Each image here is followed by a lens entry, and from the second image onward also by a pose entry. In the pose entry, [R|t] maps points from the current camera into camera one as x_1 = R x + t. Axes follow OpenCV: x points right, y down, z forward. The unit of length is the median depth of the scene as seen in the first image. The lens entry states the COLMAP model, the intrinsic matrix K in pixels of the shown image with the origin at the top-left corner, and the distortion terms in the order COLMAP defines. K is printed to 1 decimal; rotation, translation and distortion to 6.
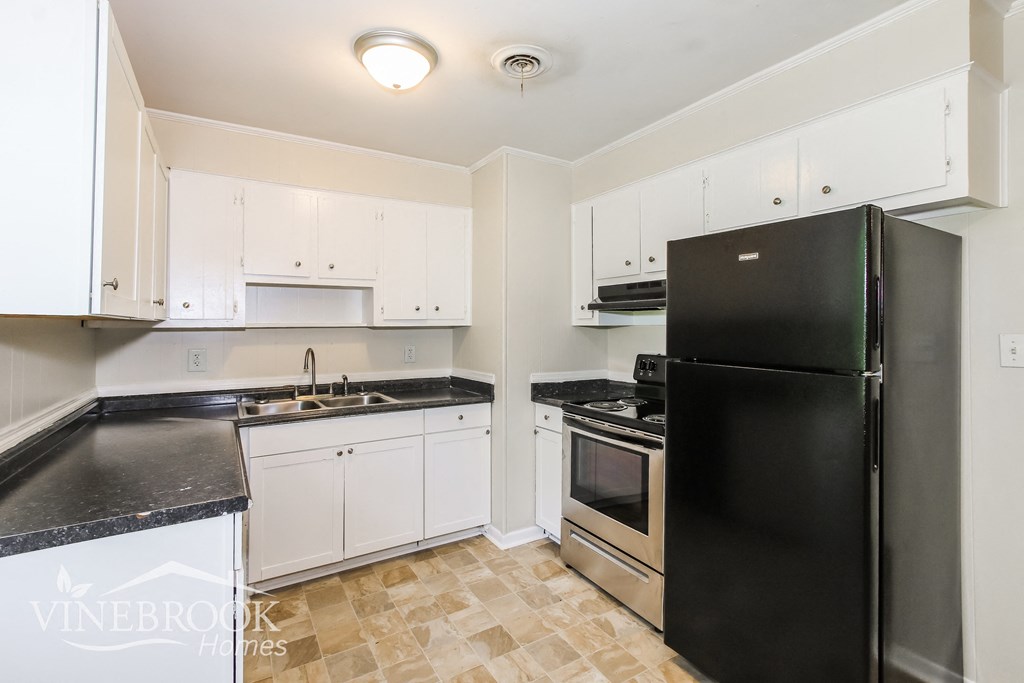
lens RADIAL K [[468.7, 0, 507.0], [0, 468.7, 325.9], [0, 0, 1]] dist [-0.004024, -0.000136]
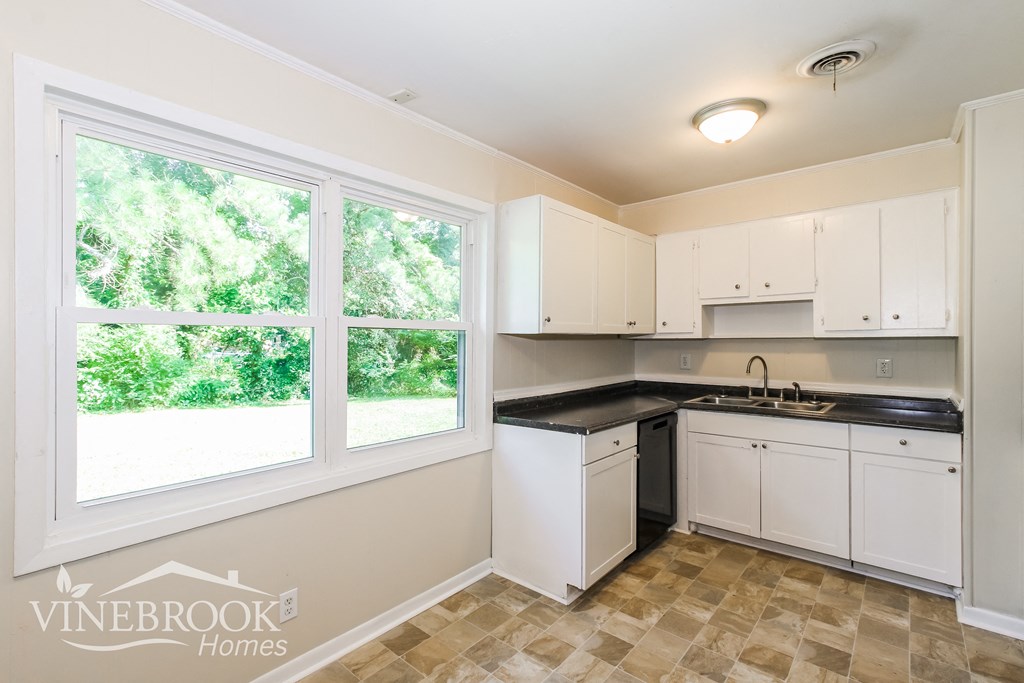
lens RADIAL K [[468.7, 0, 510.6], [0, 468.7, 338.5], [0, 0, 1]] dist [-0.004024, -0.000136]
pose [[0.314552, 0.000325, -0.949240, 0.547361], [0.003202, 0.999994, 0.001404, -0.000223], [0.949235, -0.003481, 0.314549, 0.045999]]
